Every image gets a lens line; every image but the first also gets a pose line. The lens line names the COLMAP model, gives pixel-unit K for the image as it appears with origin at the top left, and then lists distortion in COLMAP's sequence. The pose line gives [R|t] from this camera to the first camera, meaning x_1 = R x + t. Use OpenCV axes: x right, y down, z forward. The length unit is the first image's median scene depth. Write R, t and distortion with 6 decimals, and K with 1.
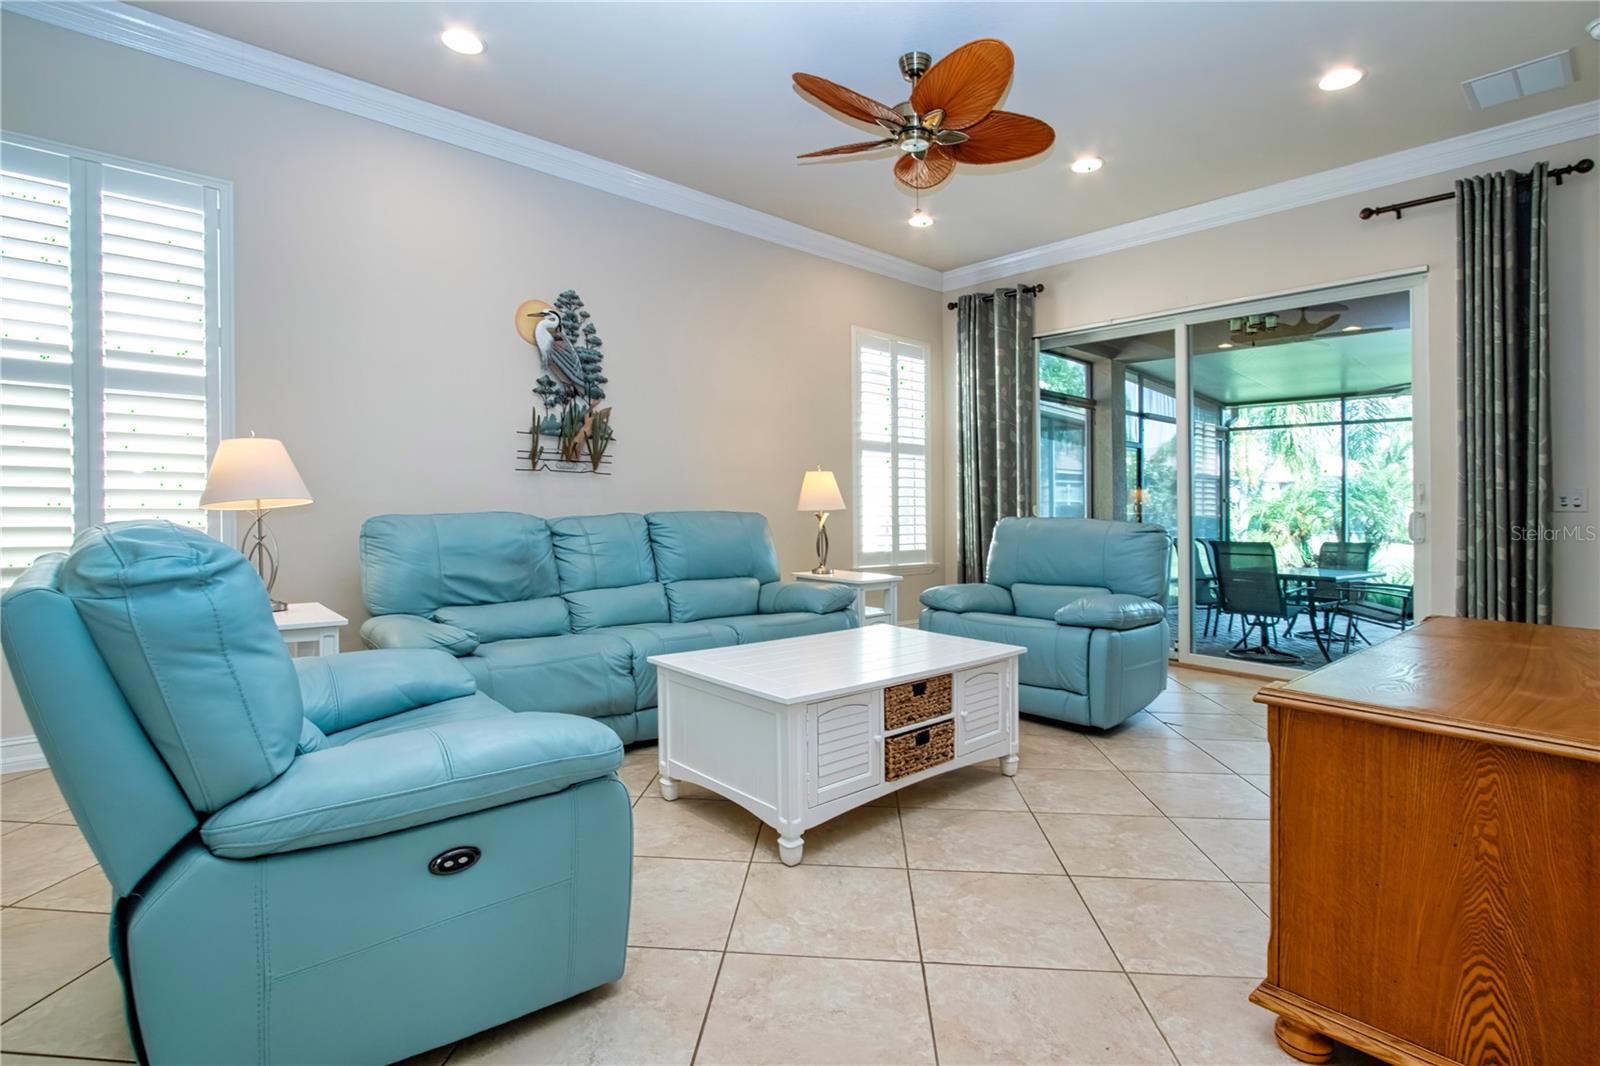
lens RADIAL K [[777.4, 0, 799.4], [0, 777.4, 499.7], [0, 0, 1]] dist [0.001428, -0.000196]
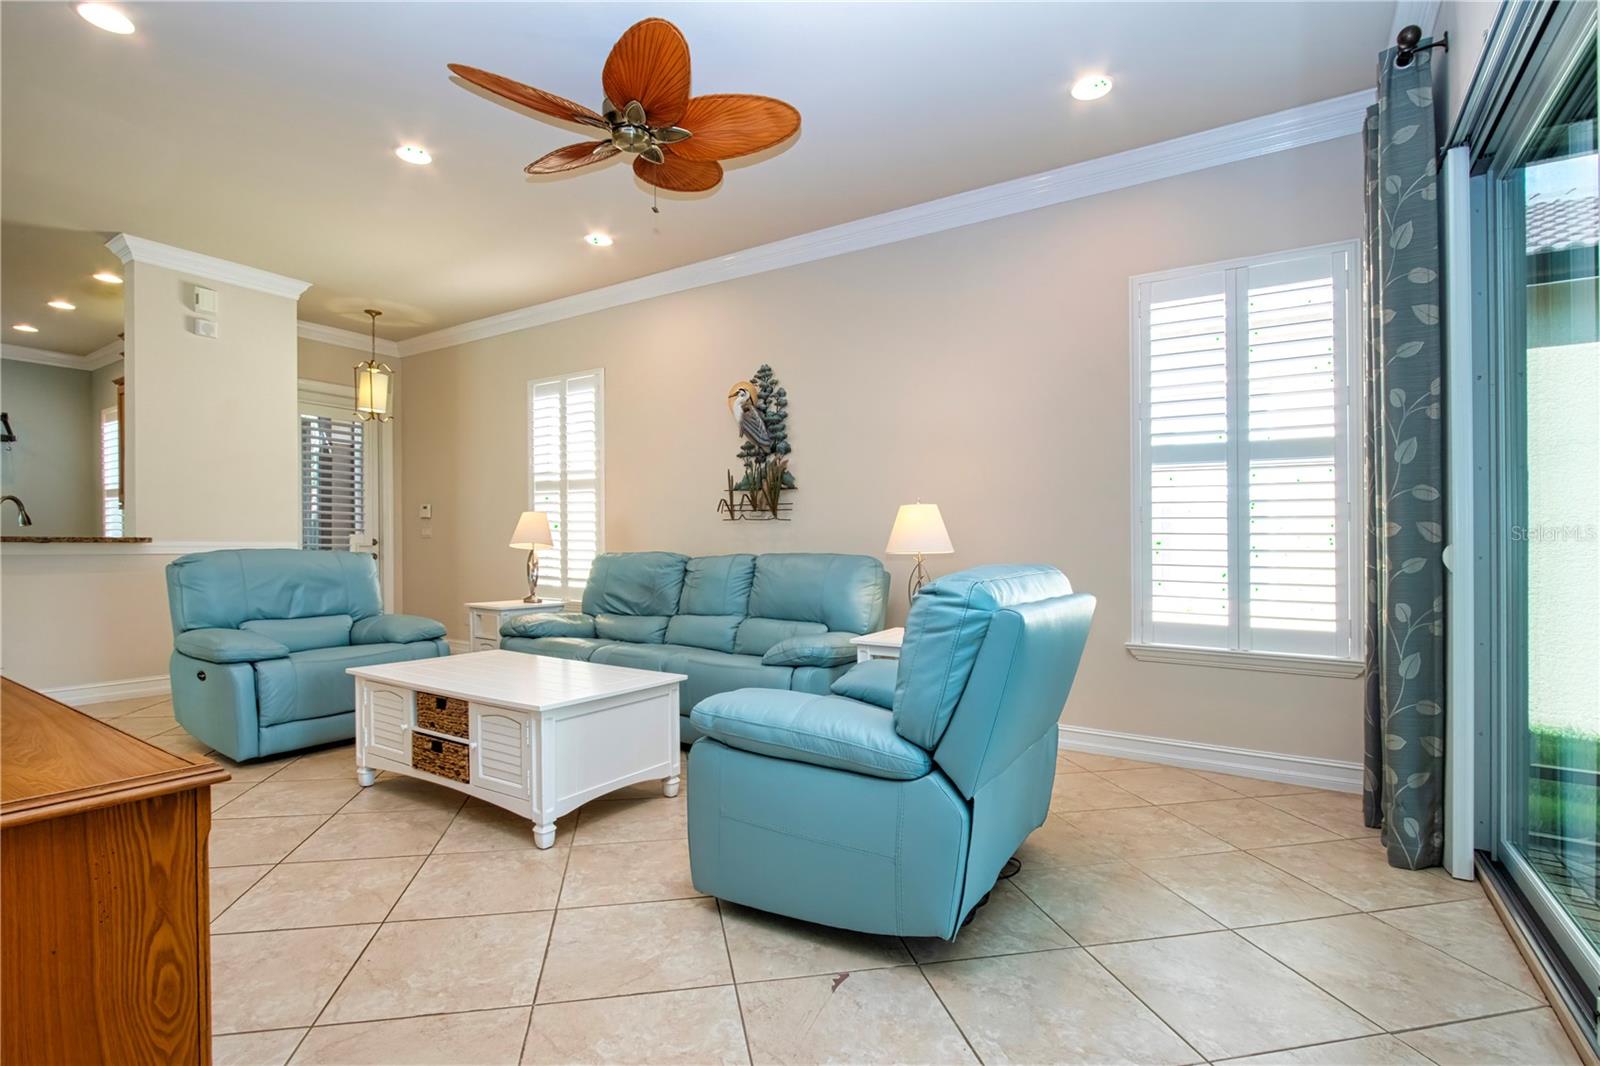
lens RADIAL K [[760.9, 0, 792.7], [0, 760.9, 559.4], [0, 0, 1]] dist [-0.004012, -0.000537]
pose [[0.255409, 0.007043, -0.966807, 0.860437], [-0.000389, 0.999974, 0.007182, 0.016954], [0.966833, -0.001458, 0.255406, 0.773229]]
